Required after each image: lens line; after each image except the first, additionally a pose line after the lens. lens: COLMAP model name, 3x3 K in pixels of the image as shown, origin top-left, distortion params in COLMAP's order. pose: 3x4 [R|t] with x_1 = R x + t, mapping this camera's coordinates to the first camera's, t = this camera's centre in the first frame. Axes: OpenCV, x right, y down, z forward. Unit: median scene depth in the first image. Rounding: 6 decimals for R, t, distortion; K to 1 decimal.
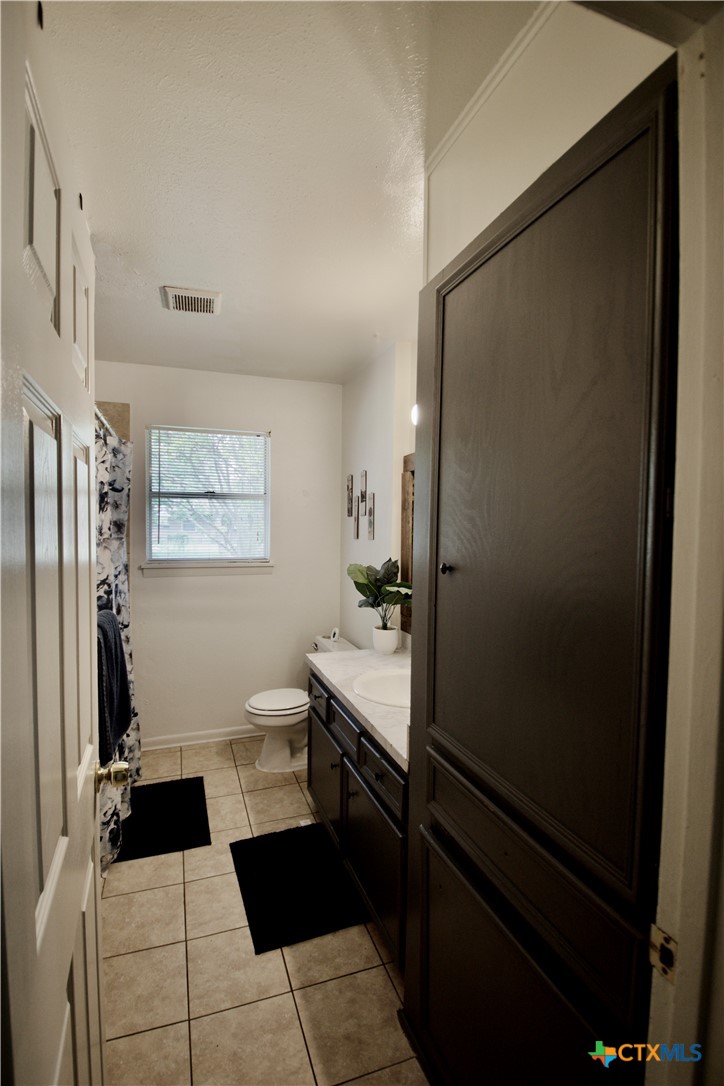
lens RADIAL K [[503.0, 0, 363.5], [0, 503.0, 544.8], [0, 0, 1]] dist [0.005506, -0.019997]
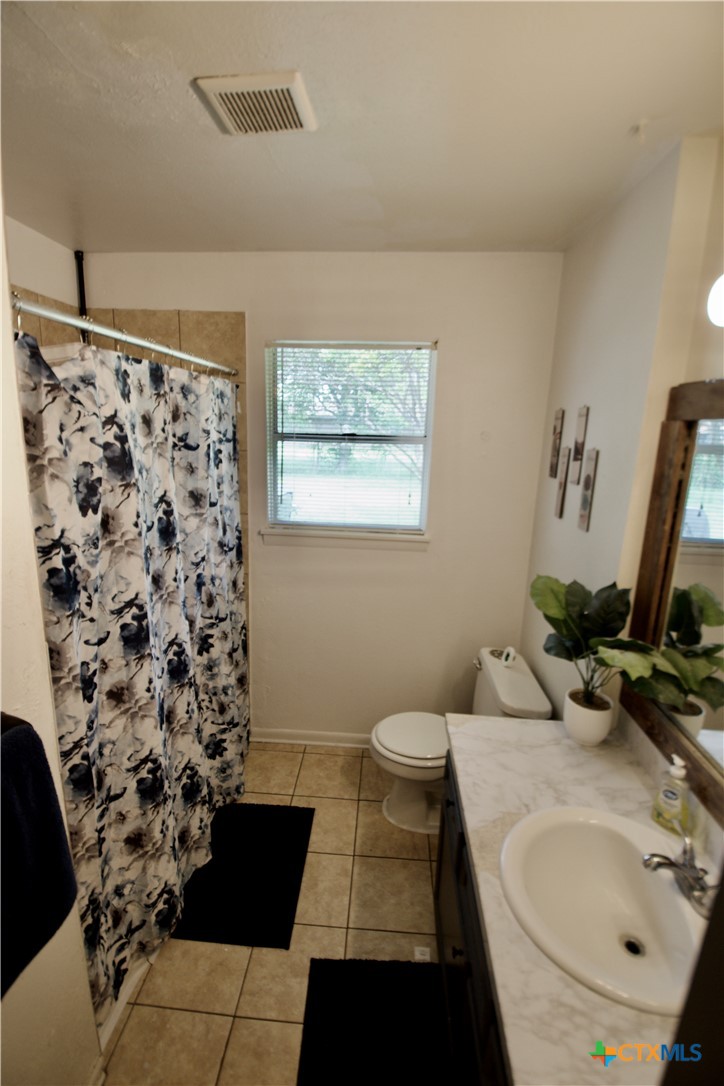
lens RADIAL K [[503.0, 0, 355.8], [0, 503.0, 539.4], [0, 0, 1]] dist [0.005506, -0.019997]
pose [[0.909720, 0.108272, -0.400857, 0.011534], [-0.035732, 0.982237, 0.184211, -0.108600], [0.413681, -0.153257, 0.897430, 0.404210]]
